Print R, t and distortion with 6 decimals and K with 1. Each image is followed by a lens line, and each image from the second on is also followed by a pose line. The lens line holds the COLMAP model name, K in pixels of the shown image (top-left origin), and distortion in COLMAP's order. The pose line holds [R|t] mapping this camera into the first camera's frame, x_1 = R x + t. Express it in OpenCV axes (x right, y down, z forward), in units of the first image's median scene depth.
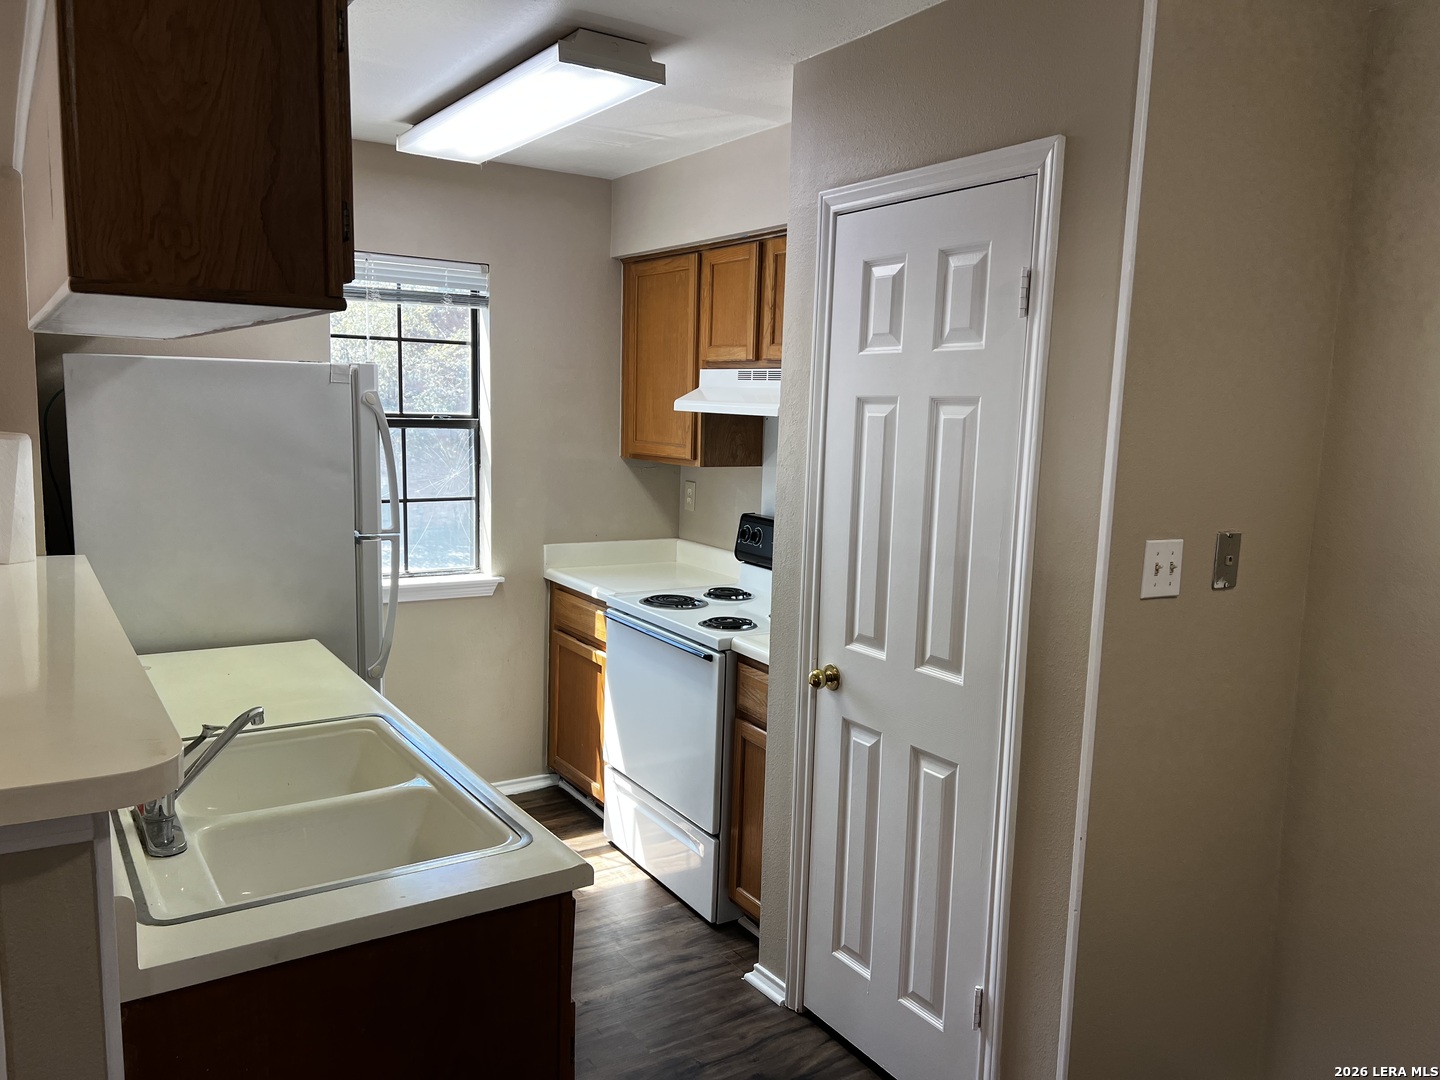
lens RADIAL K [[1086.4, 0, 689.0], [0, 1086.4, 564.2], [0, 0, 1]] dist [0.054157, -0.062549]
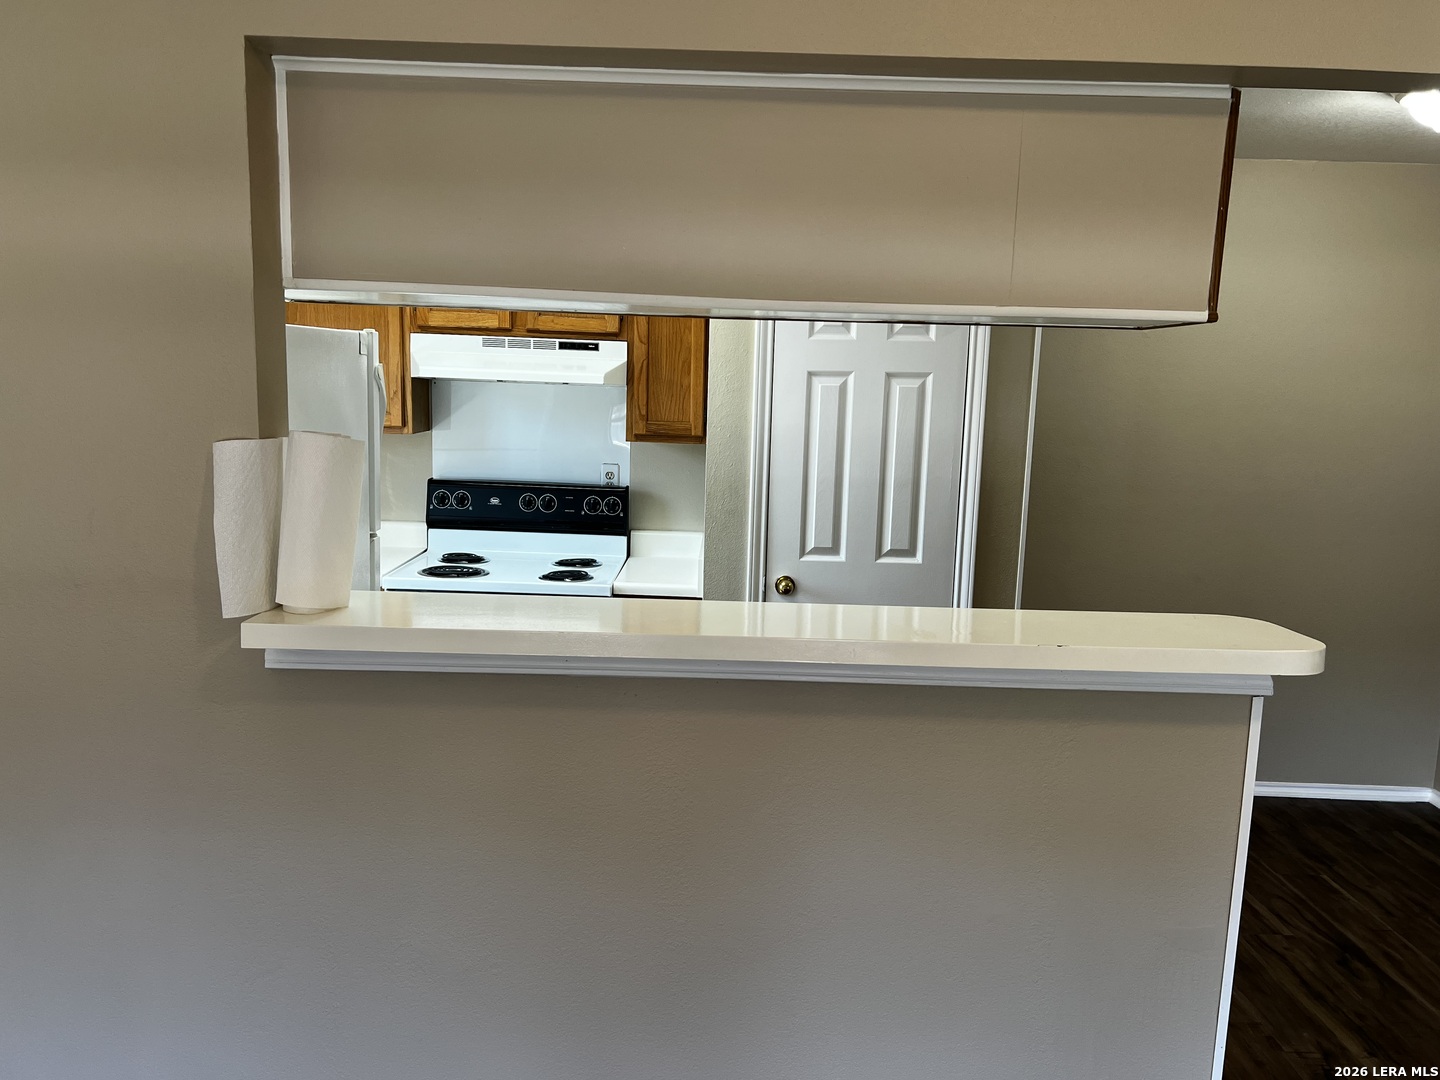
lens RADIAL K [[1086.4, 0, 718.4], [0, 1086.4, 542.2], [0, 0, 1]] dist [0.054157, -0.062549]
pose [[0.522985, -0.139277, 0.840885, -0.696901], [0.113593, 0.989148, 0.093185, -0.054501], [-0.844738, 0.046784, 0.533131, 0.256523]]
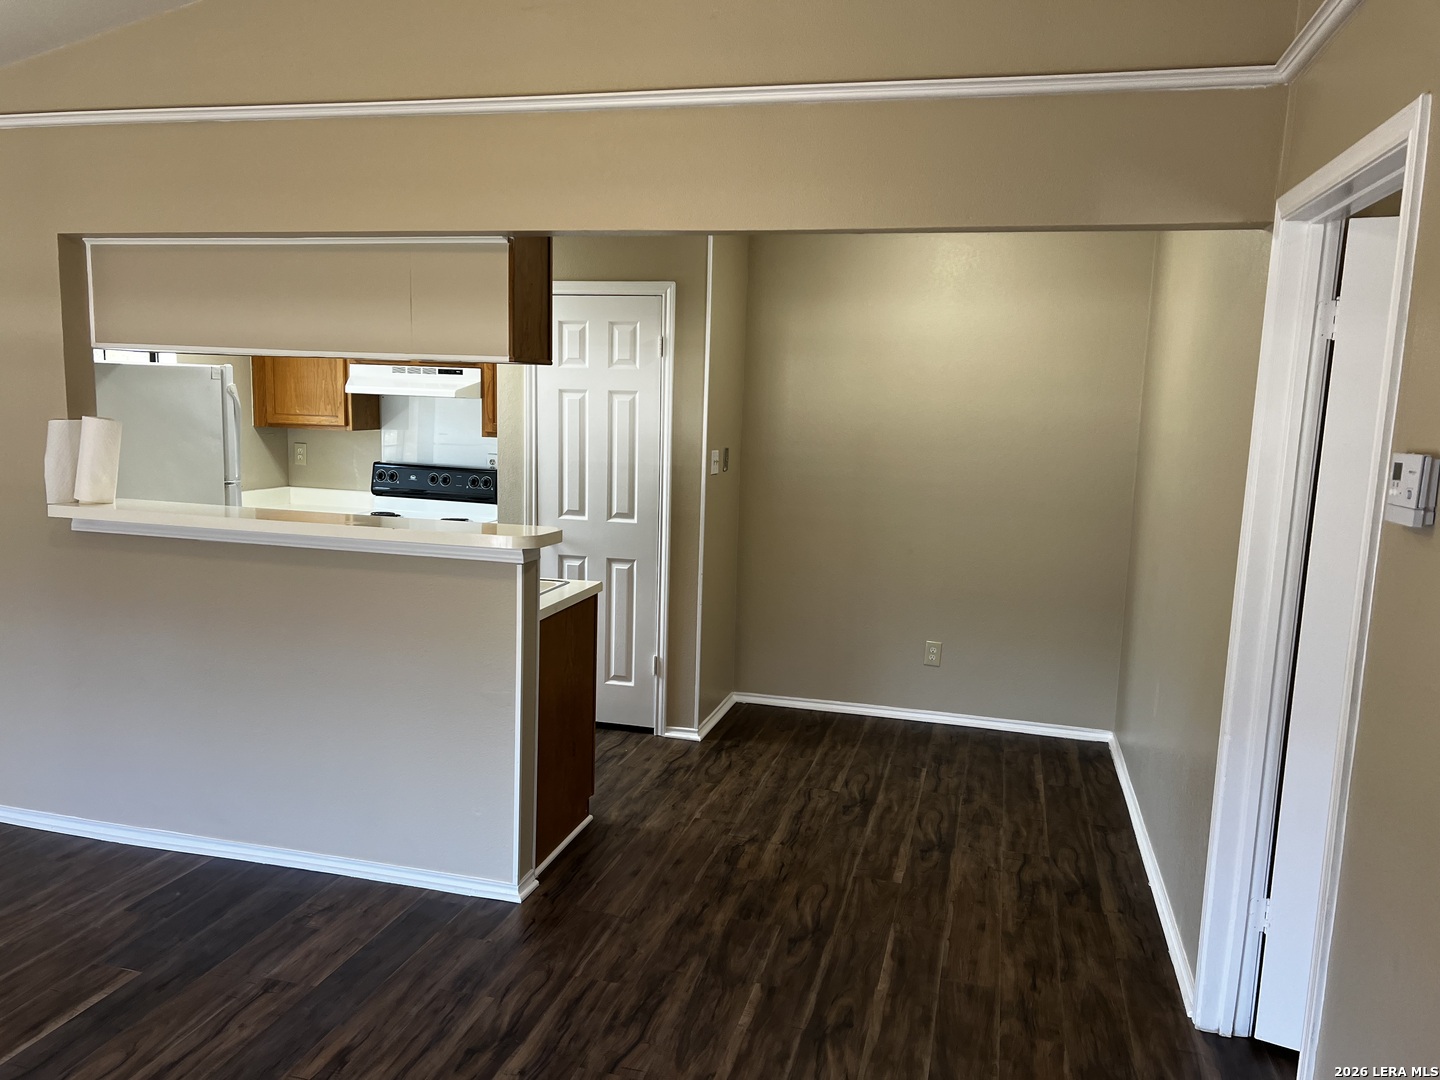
lens RADIAL K [[1086.4, 0, 712.1], [0, 1086.4, 548.3], [0, 0, 1]] dist [0.054157, -0.062549]
pose [[0.727950, -0.106264, 0.677345, -0.663587], [0.094339, 0.994044, 0.054562, 0.034019], [-0.679109, 0.024182, 0.733639, -0.411494]]
